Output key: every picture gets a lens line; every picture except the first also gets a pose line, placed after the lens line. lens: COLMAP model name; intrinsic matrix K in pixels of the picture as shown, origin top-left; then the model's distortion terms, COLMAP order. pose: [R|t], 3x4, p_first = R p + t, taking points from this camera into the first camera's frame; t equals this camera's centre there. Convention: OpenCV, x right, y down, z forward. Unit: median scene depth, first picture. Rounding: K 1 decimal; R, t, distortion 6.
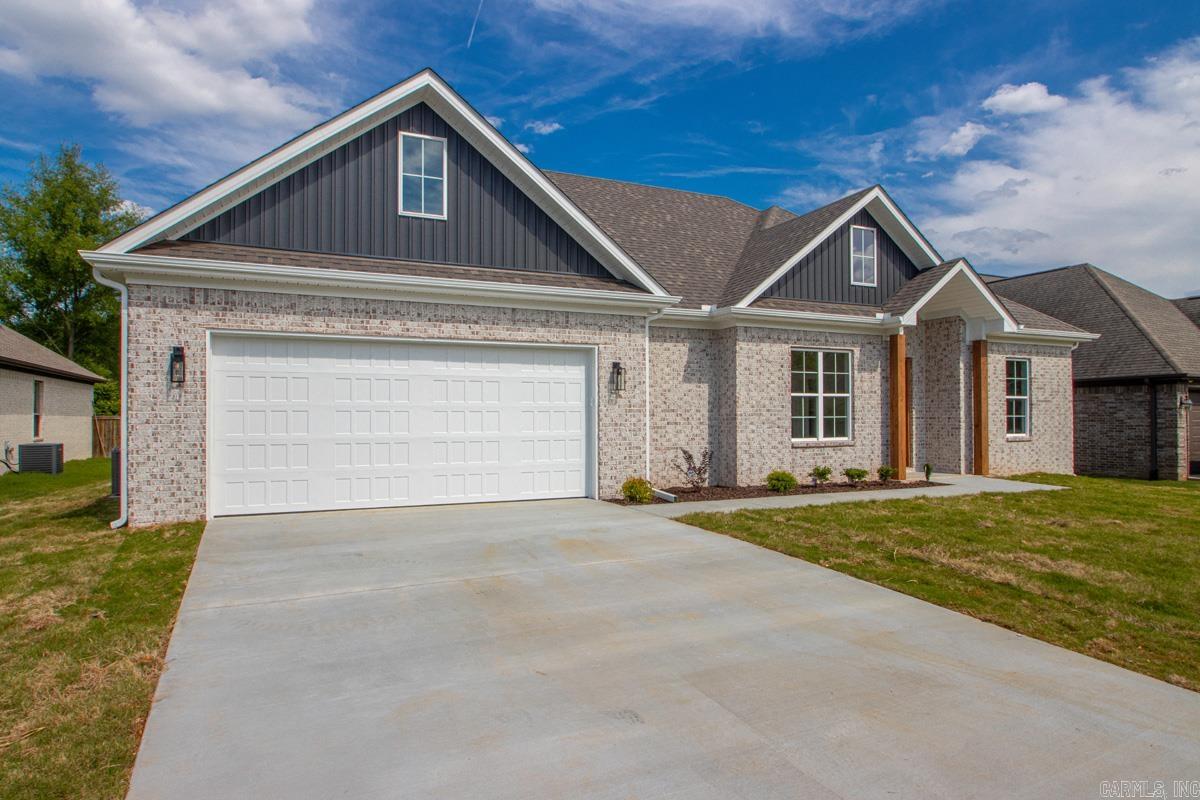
lens RADIAL K [[710.8, 0, 602.8], [0, 710.8, 421.7], [0, 0, 1]] dist [0.026061, 0.000198]
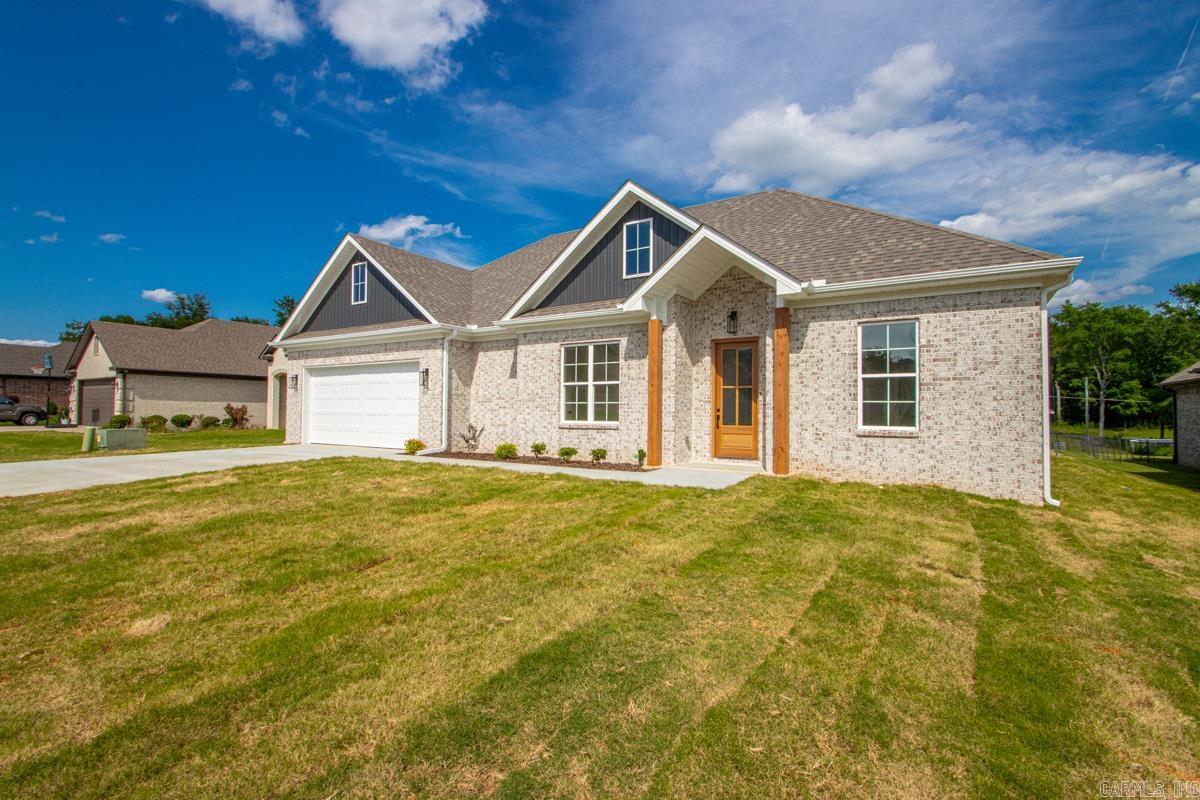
lens RADIAL K [[559.0, 0, 600.0], [0, 559.0, 400.0], [0, 0, 1]] dist [0.034469, -0.027400]
pose [[0.523994, -0.001655, -0.851720, 1.086564], [-0.004184, 0.999981, -0.004517, -0.006763], [0.851712, 0.005931, 0.523977, 0.551794]]
